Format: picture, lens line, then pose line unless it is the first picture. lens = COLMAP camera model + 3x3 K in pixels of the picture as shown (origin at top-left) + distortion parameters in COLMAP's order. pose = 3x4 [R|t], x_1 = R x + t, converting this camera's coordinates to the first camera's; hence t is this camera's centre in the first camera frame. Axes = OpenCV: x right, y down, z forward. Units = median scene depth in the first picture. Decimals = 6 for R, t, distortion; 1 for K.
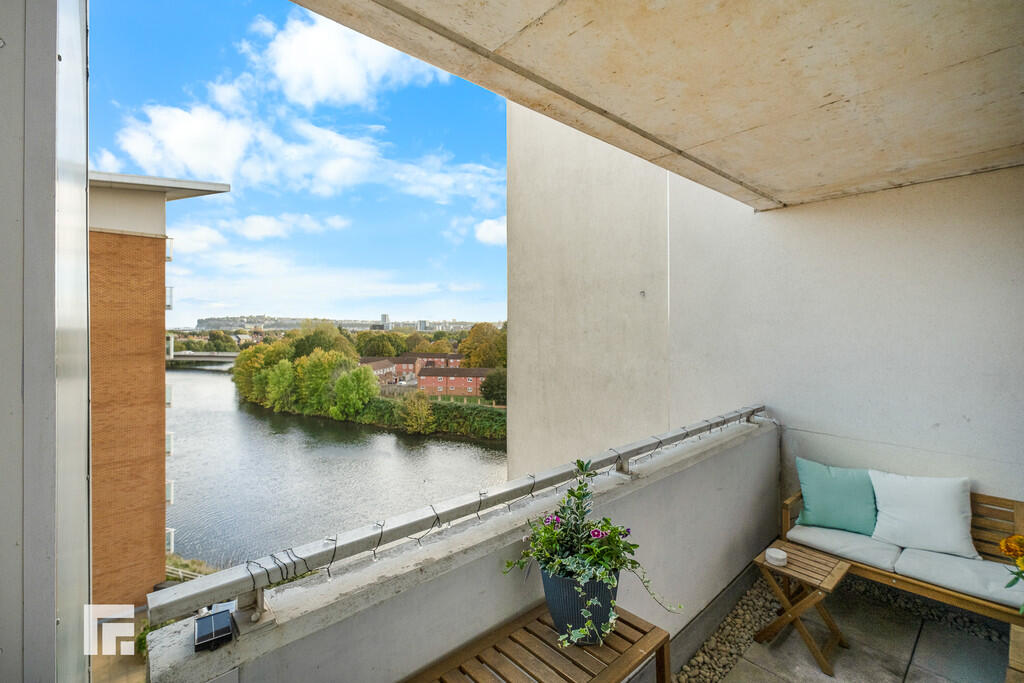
lens RADIAL K [[456.7, 0, 503.2], [0, 456.7, 328.9], [0, 0, 1]] dist [0.001907, 0.001088]
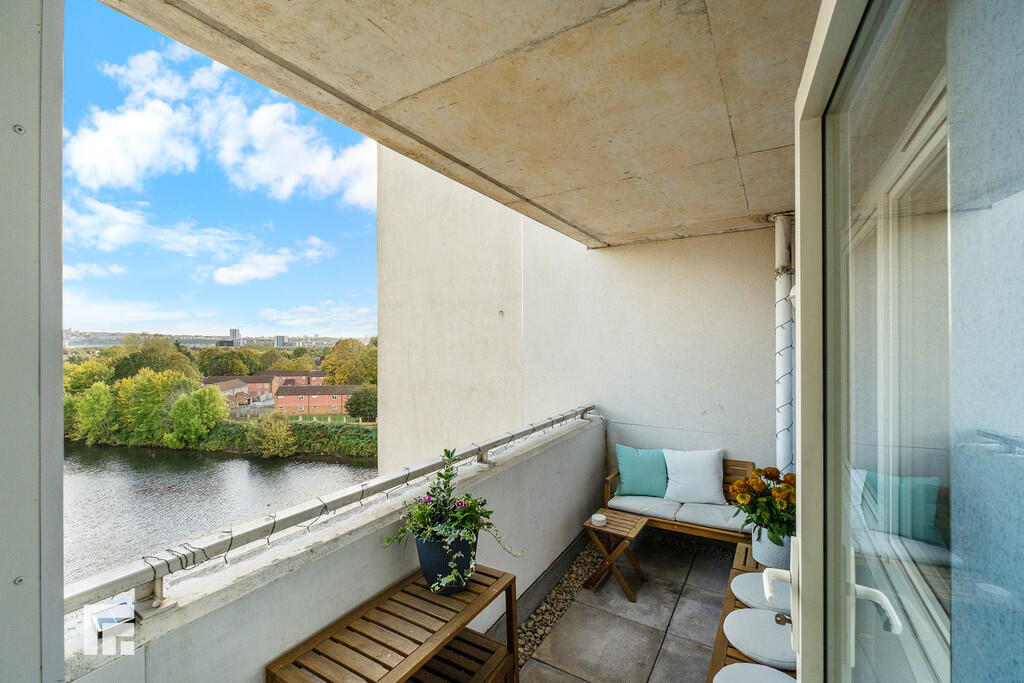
lens RADIAL K [[442.5, 0, 505.4], [0, 442.5, 336.9], [0, 0, 1]] dist [-0.014915, 0.000367]
pose [[0.956142, 0.001494, 0.292900, -0.019776], [0.003666, 0.999848, -0.017068, 0.002568], [-0.292881, 0.017394, 0.955991, -0.118997]]
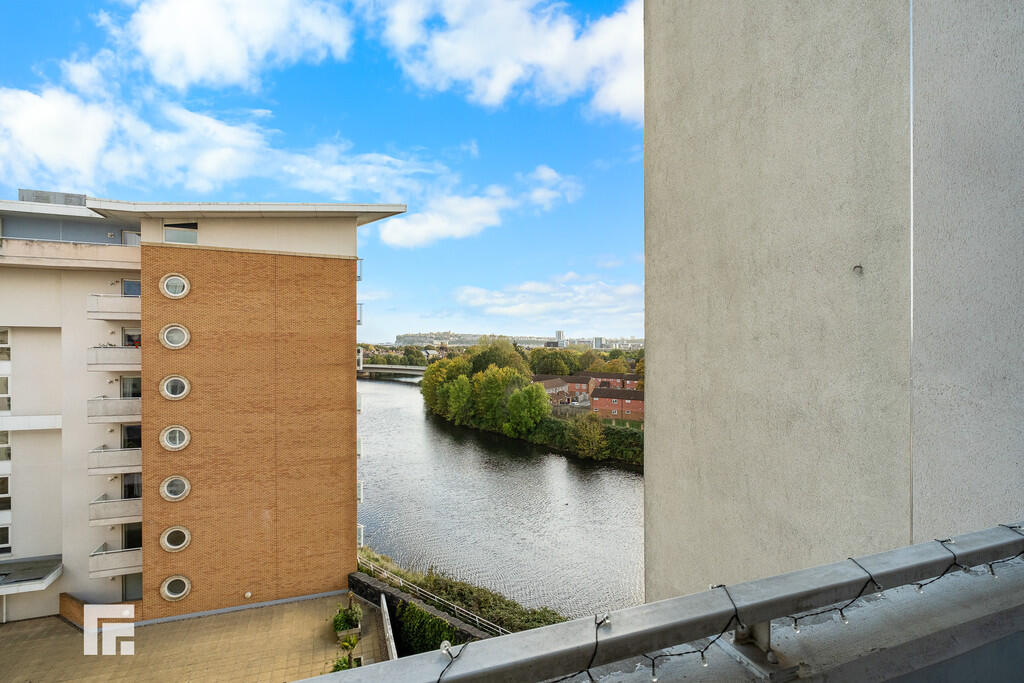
lens RADIAL K [[489.6, 0, 507.2], [0, 489.6, 340.9], [0, 0, 1]] dist [-0.005661, 0.001049]
pose [[0.936872, 0.009630, -0.349541, 0.038155], [-0.013660, 0.999866, -0.009066, 0.009388], [0.349407, 0.013268, 0.936877, 0.096240]]
